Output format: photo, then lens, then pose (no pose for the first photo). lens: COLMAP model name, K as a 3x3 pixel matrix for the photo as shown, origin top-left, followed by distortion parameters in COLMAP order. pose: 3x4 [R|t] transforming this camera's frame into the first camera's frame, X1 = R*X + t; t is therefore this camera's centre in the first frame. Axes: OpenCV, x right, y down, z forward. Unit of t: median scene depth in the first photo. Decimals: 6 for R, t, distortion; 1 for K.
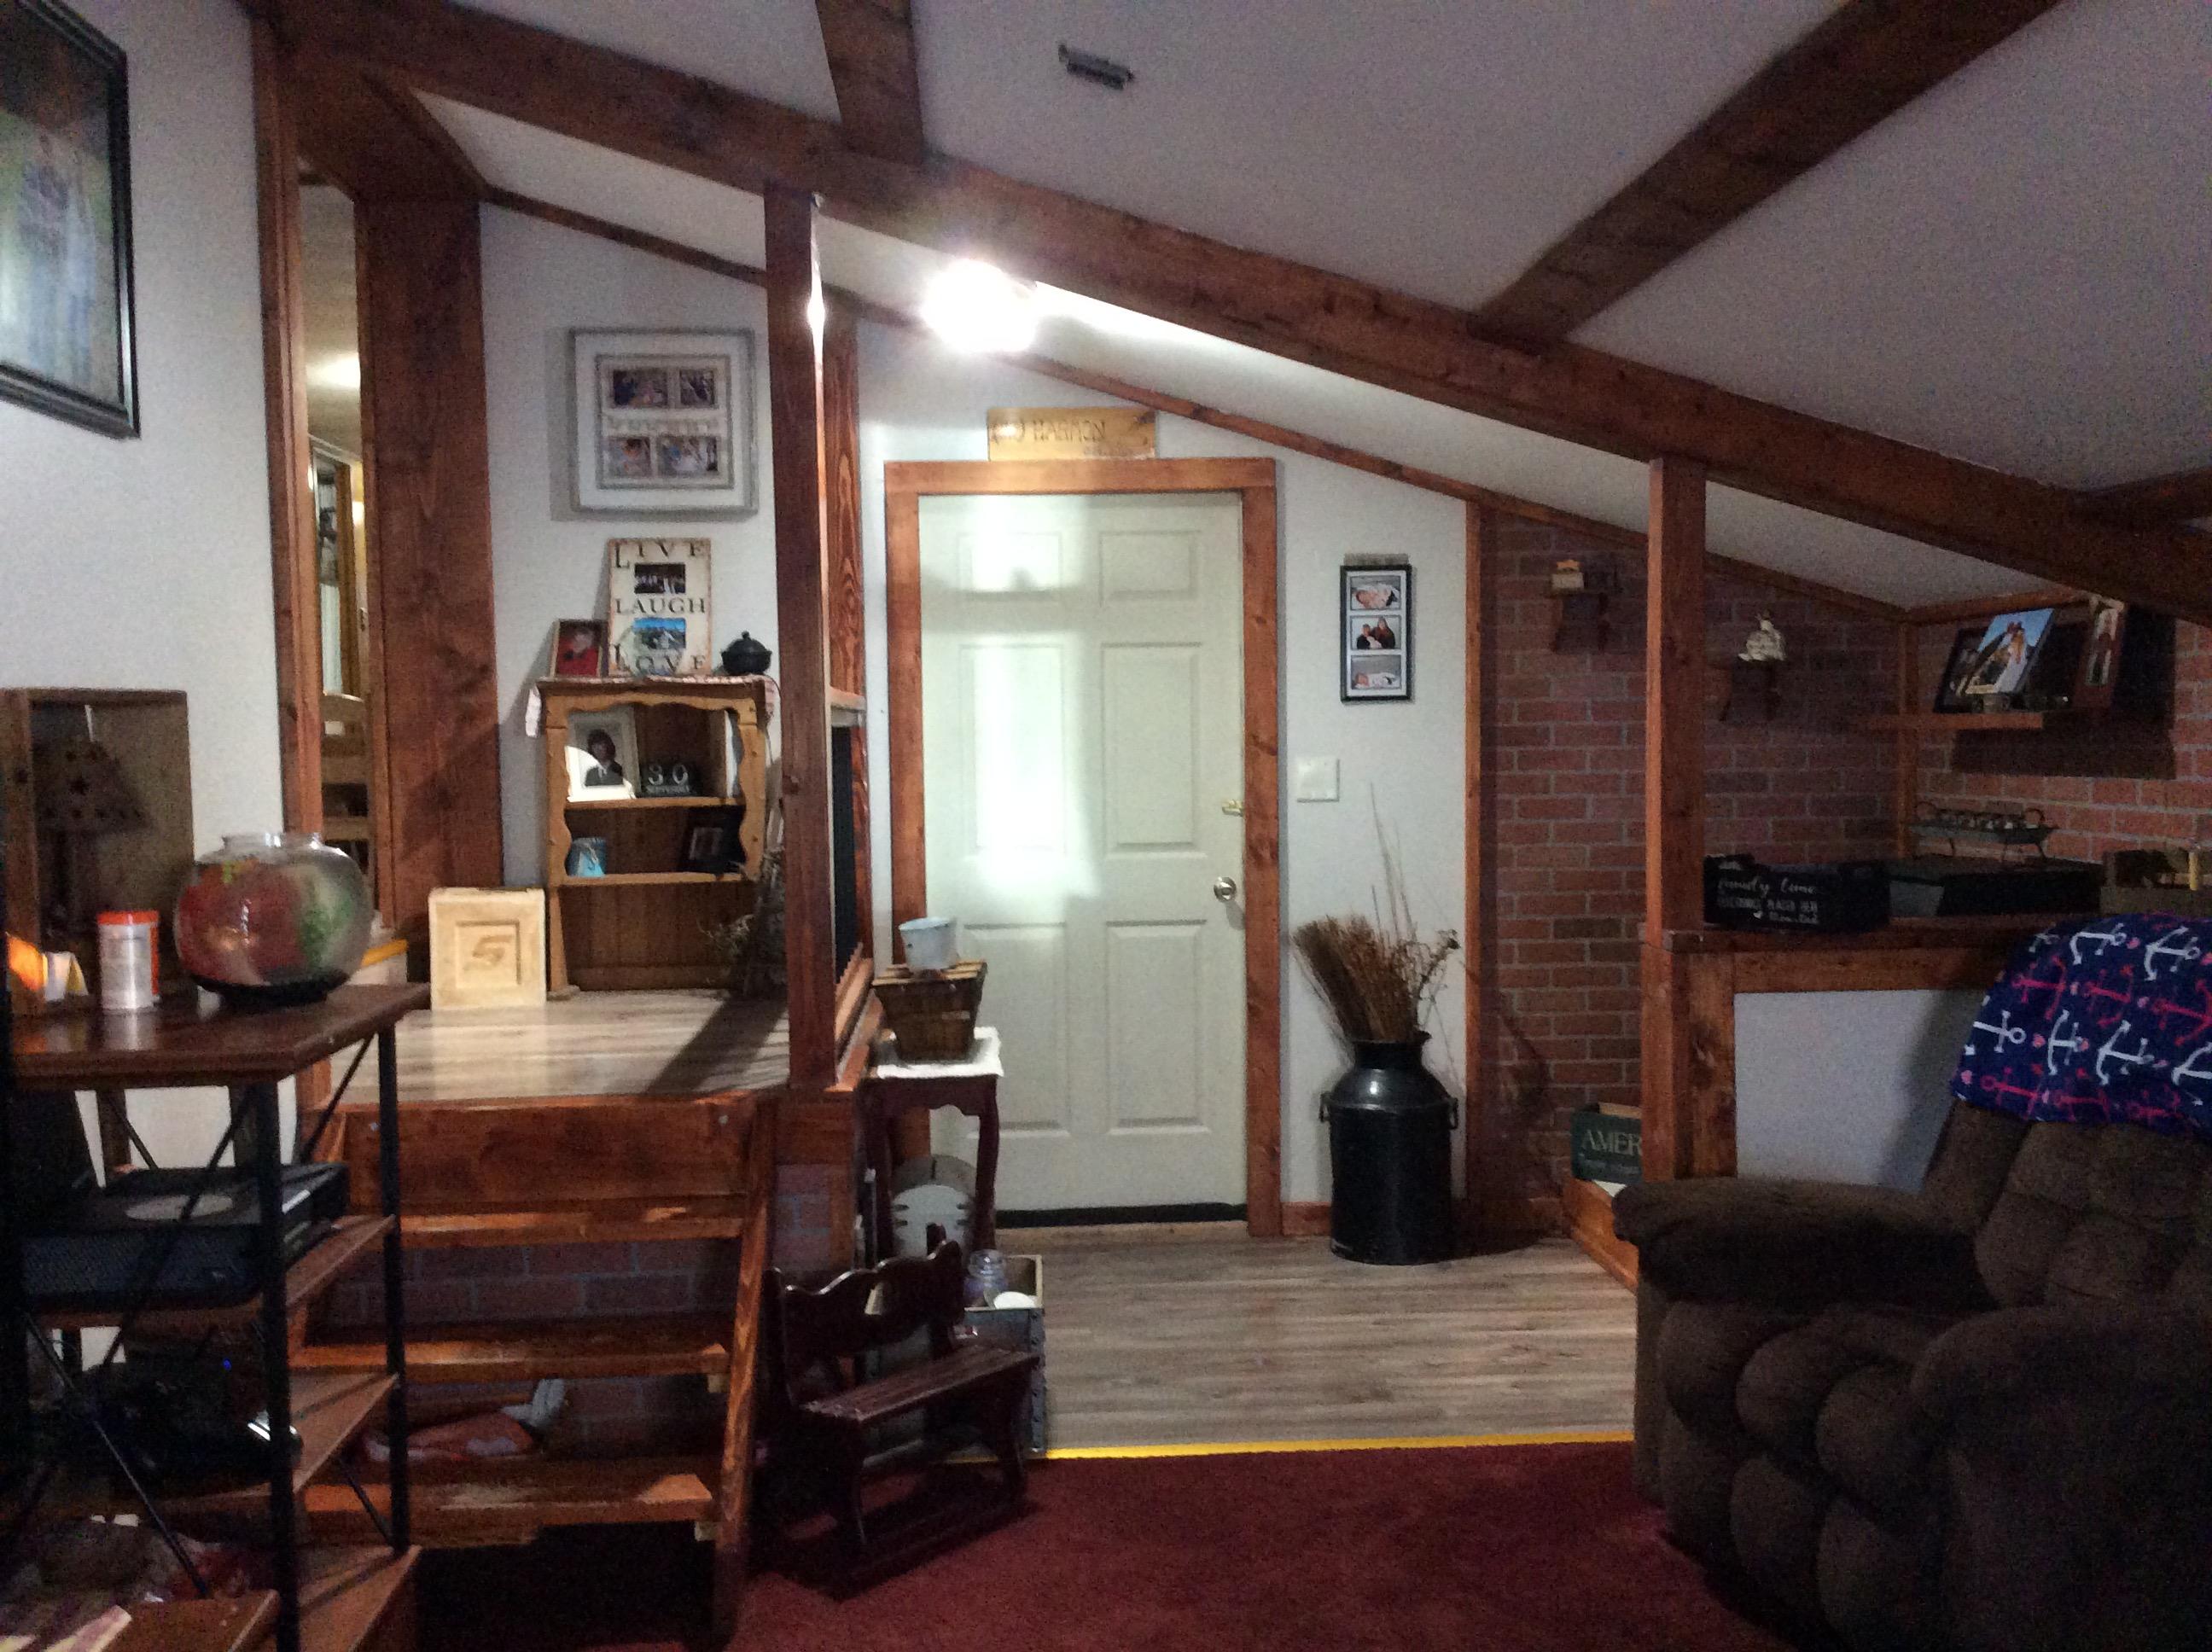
lens RADIAL K [[1996.9, 0, 1103.8], [0, 1996.9, 825.3], [0, 0, 1]] dist [0.058776, -0.112354]
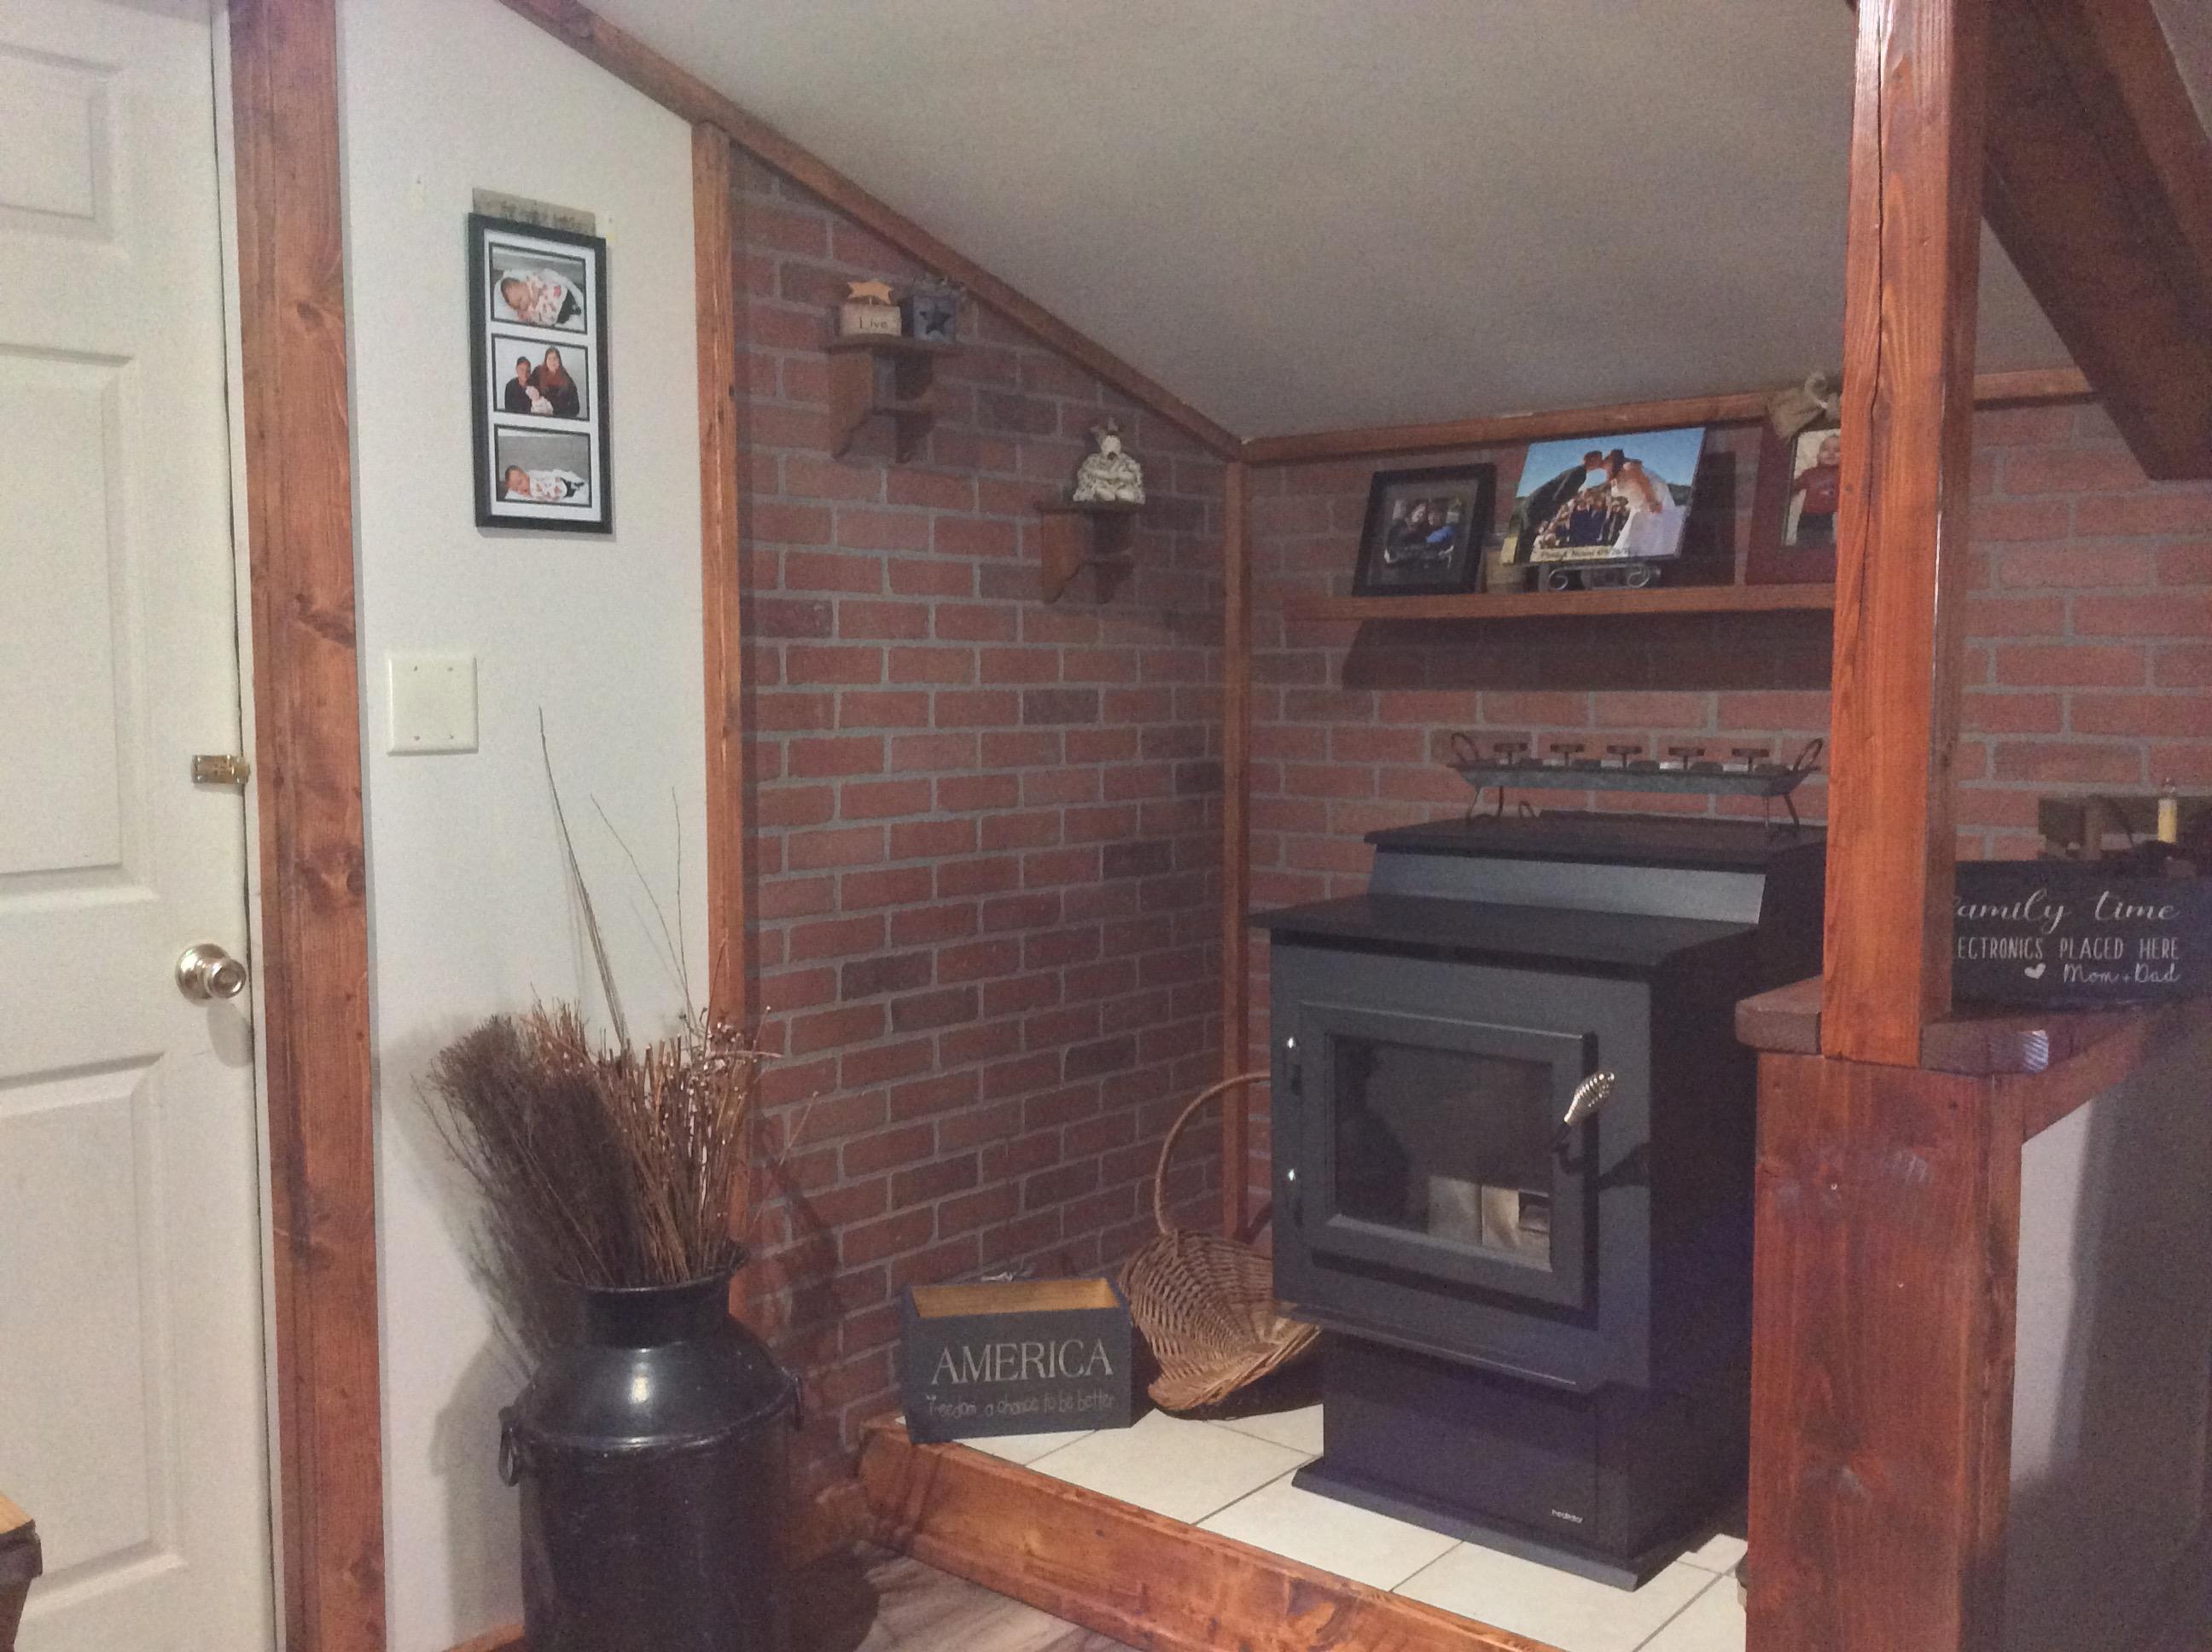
lens RADIAL K [[1996.9, 0, 1118.5], [0, 1996.9, 834.5], [0, 0, 1]] dist [0.058776, -0.112354]
pose [[0.678908, -0.052339, 0.732355, -0.114096], [0.026917, 0.998560, 0.046411, -0.010535], [-0.733729, -0.011796, 0.679339, 0.591770]]
